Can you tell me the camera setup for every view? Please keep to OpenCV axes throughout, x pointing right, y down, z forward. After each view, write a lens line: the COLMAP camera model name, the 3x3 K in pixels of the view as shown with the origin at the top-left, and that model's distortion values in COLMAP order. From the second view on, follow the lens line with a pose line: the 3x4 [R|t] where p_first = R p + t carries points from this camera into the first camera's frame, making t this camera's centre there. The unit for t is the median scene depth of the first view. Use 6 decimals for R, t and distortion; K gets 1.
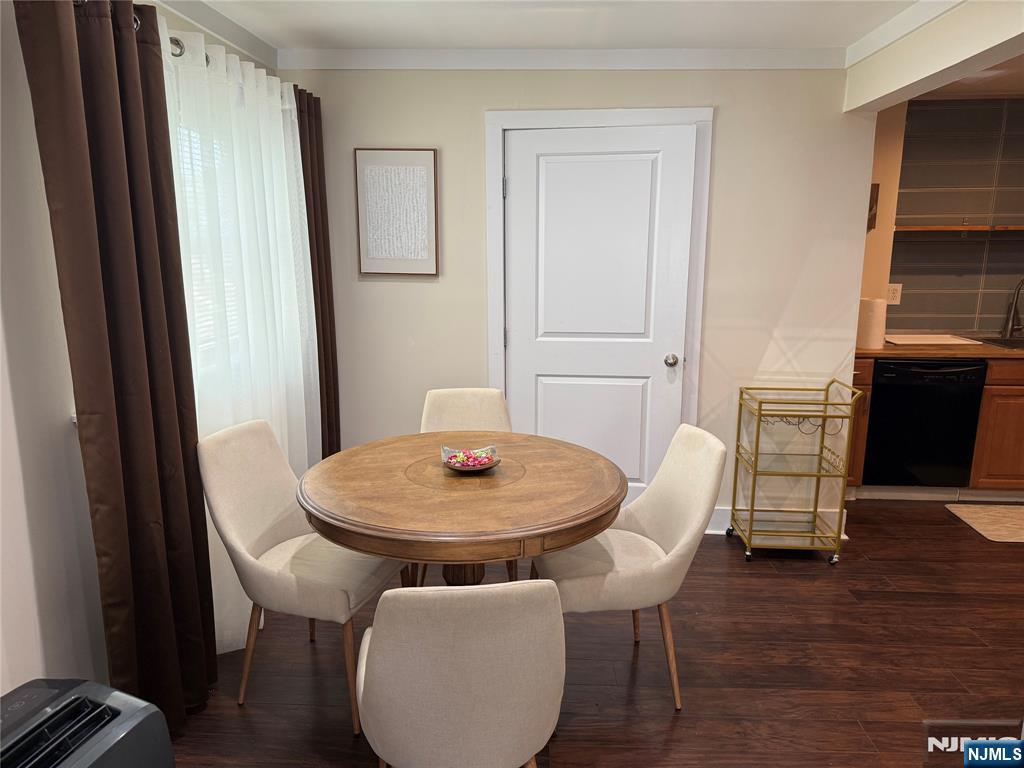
lens RADIAL K [[700.2, 0, 512.0], [0, 700.2, 384.0], [0, 0, 1]] dist [0.070599, -0.083485]
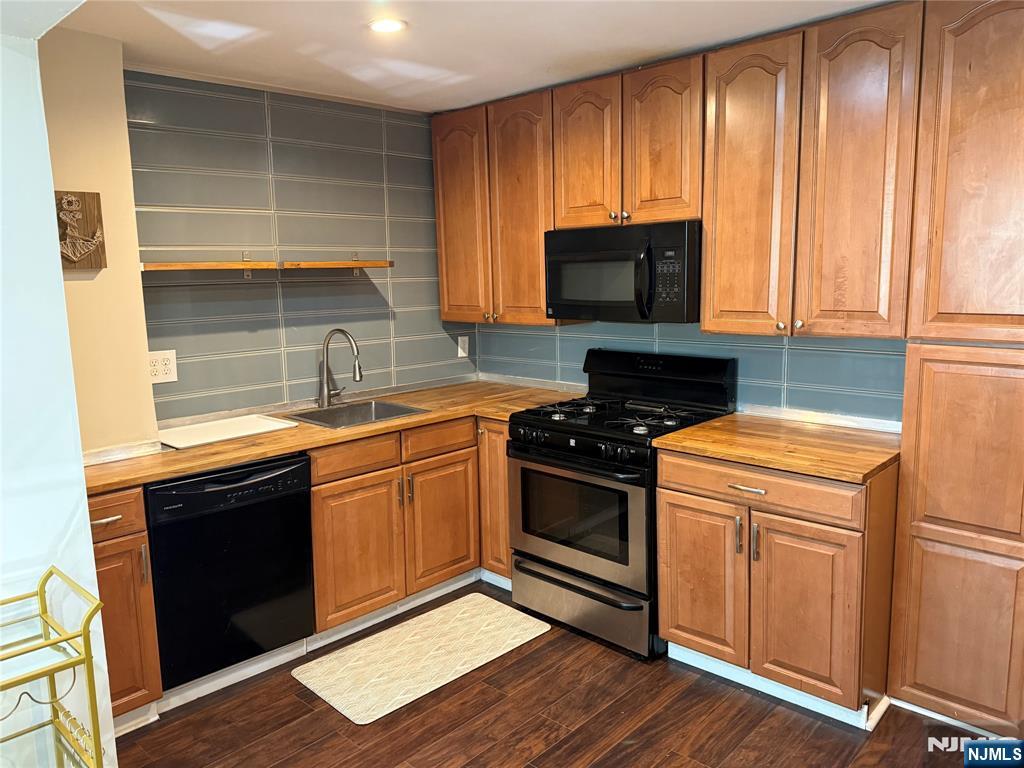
lens RADIAL K [[747.2, 0, 512.0], [0, 747.2, 384.0], [0, 0, 1]] dist [0.107165, -0.181626]
pose [[0.648386, -0.128200, 0.750441, 0.245497], [0.177623, 0.983990, 0.014630, -0.072465], [-0.740302, 0.123809, 0.660776, 0.344350]]
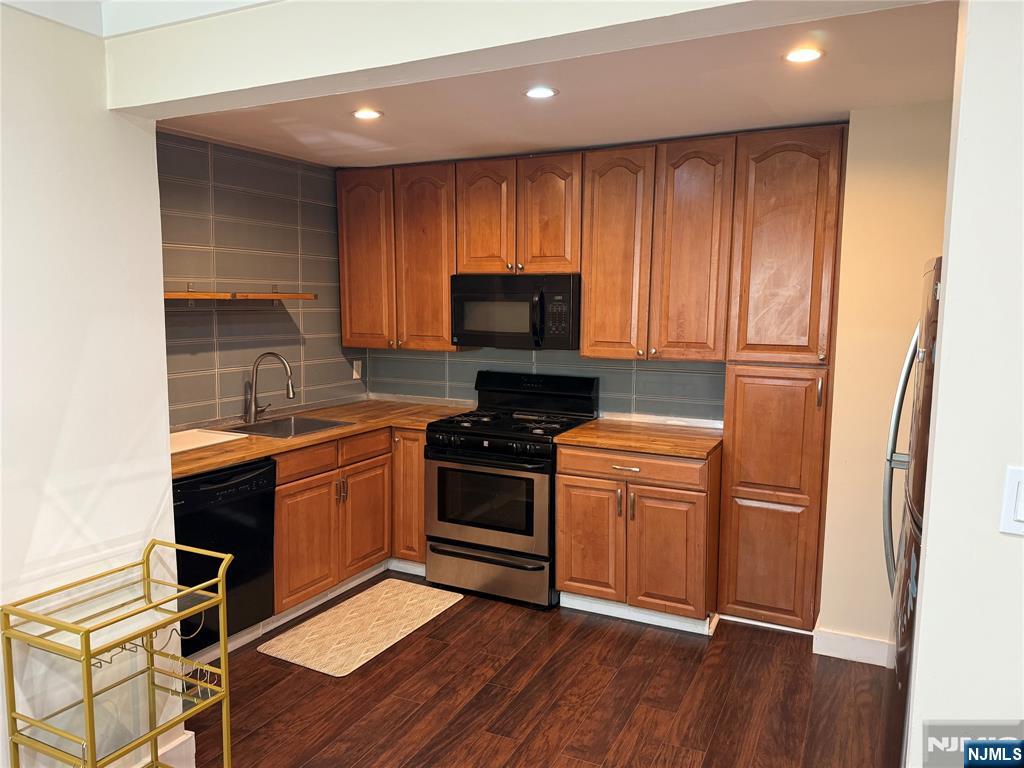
lens RADIAL K [[747.2, 0, 512.0], [0, 747.2, 384.0], [0, 0, 1]] dist [0.107165, -0.181626]
pose [[0.392545, -0.099783, 0.914304, -0.006865], [0.180840, 0.983066, 0.029646, -0.089205], [-0.901779, 0.153705, 0.403942, 0.379102]]
